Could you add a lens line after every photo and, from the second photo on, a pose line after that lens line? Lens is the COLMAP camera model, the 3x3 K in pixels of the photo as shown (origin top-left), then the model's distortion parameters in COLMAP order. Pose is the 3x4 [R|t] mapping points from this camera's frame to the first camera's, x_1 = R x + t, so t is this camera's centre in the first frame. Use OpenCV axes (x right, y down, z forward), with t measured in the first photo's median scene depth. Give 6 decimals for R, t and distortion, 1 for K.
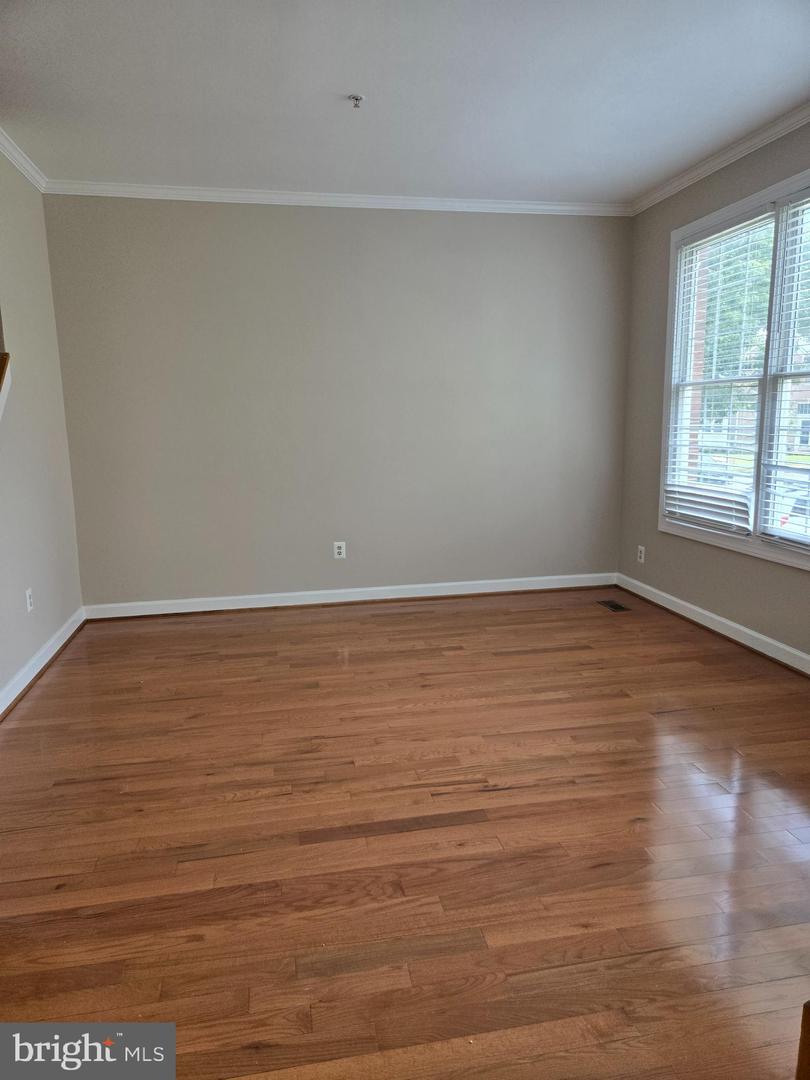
lens RADIAL K [[719.4, 0, 400.2], [0, 719.4, 538.6], [0, 0, 1]] dist [0.069406, -0.056998]
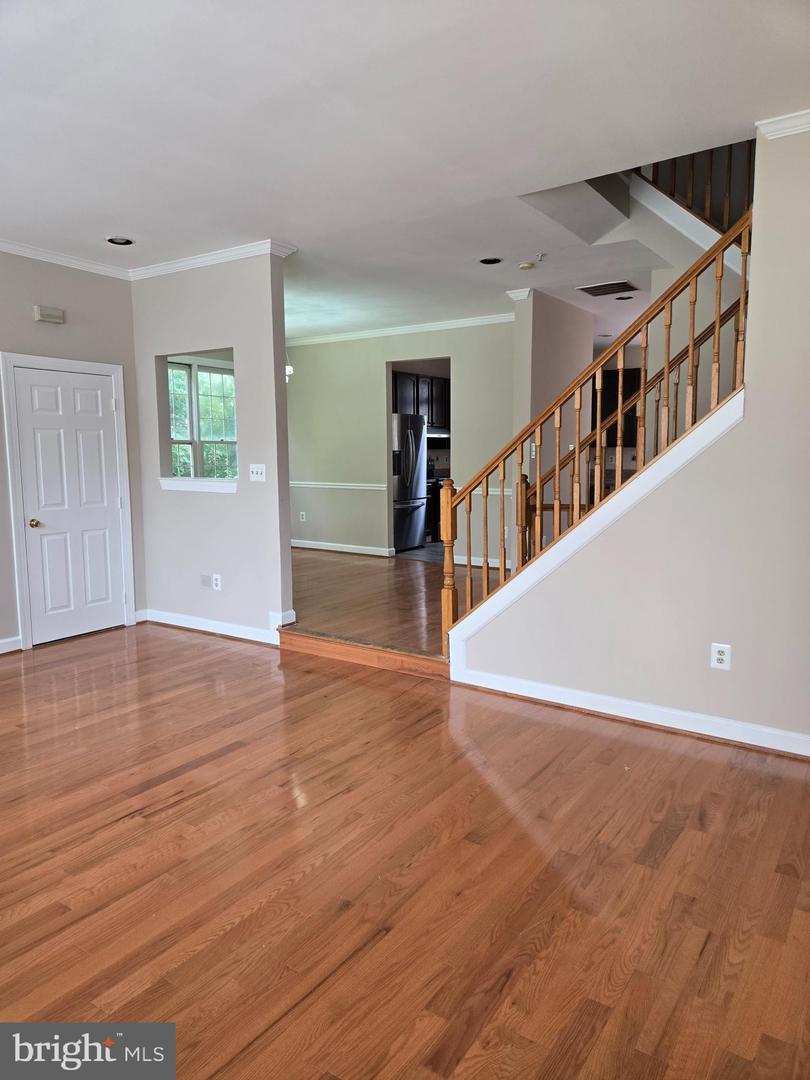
lens RADIAL K [[719.4, 0, 410.0], [0, 719.4, 534.6], [0, 0, 1]] dist [0.069406, -0.056998]
pose [[-0.710745, 0.095397, -0.696951, 0.493537], [-0.104655, 0.965396, 0.238868, -0.310057], [0.695621, 0.242714, -0.676167, 1.727179]]
